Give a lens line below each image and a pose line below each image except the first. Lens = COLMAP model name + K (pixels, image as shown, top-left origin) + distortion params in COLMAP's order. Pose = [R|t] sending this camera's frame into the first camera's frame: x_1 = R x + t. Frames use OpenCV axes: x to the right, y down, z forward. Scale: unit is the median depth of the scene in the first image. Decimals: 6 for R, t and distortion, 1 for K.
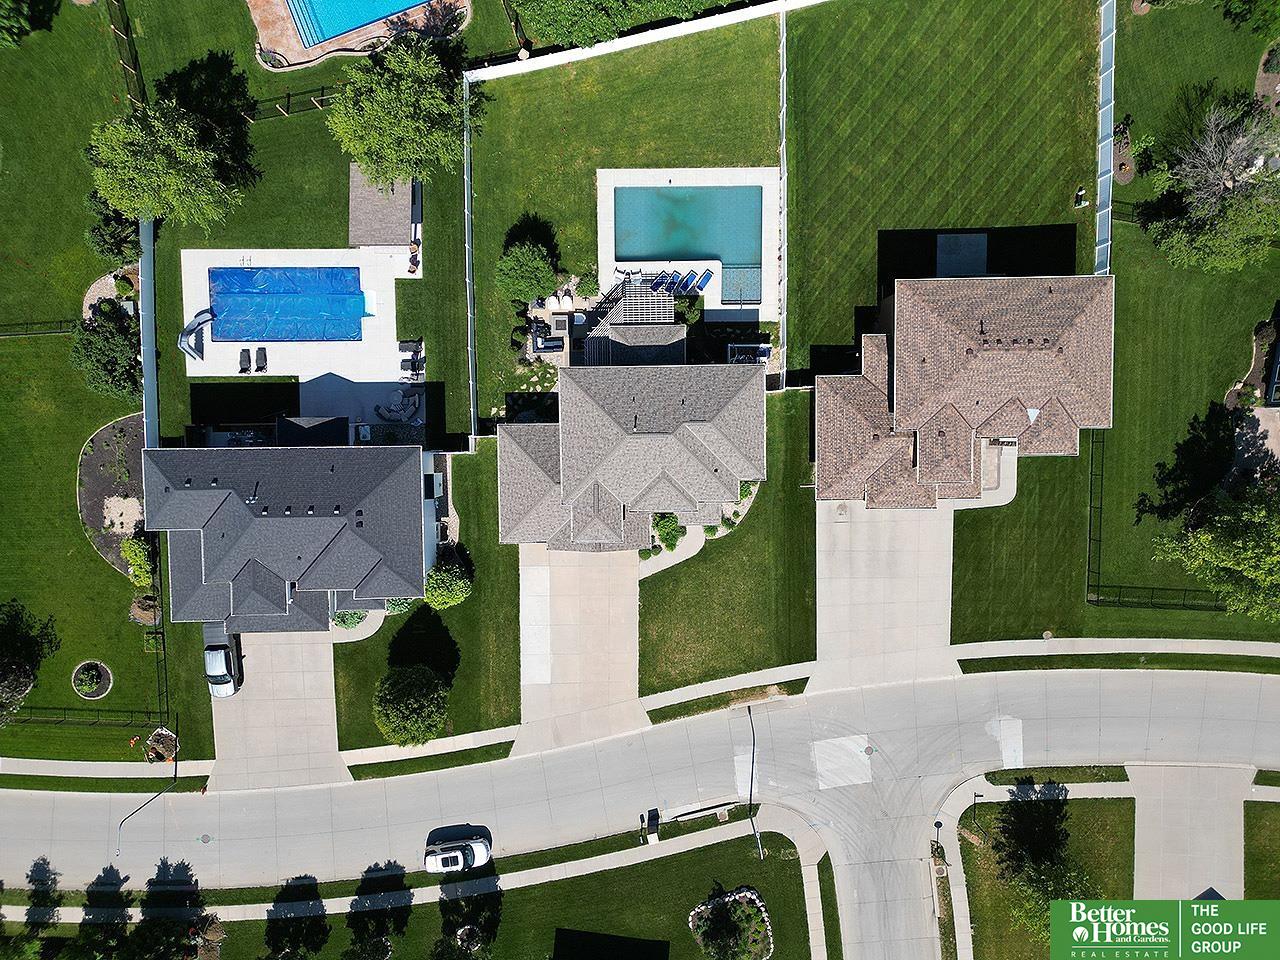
lens RADIAL K [[871.3, 0, 638.8], [0, 871.3, 476.8], [0, 0, 1]] dist [0.074409, -0.072588]
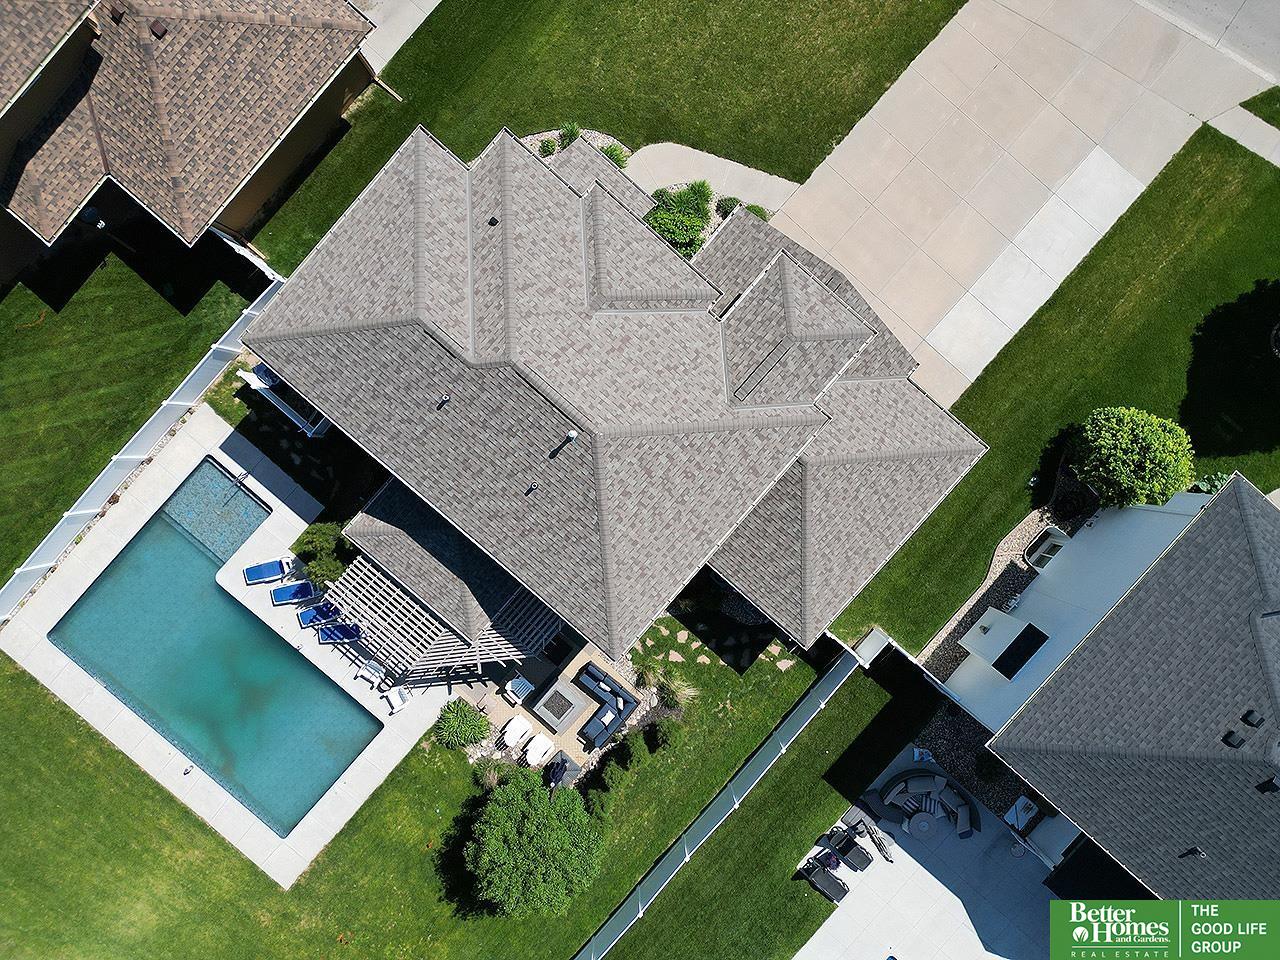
lens RADIAL K [[871.3, 0, 638.8], [0, 871.3, 476.8], [0, 0, 1]] dist [0.074409, -0.072588]
pose [[-0.743977, -0.667247, -0.035773, -0.022711], [0.667661, -0.740146, -0.080081, -0.015351], [0.026956, -0.083463, 0.996146, 0.538378]]
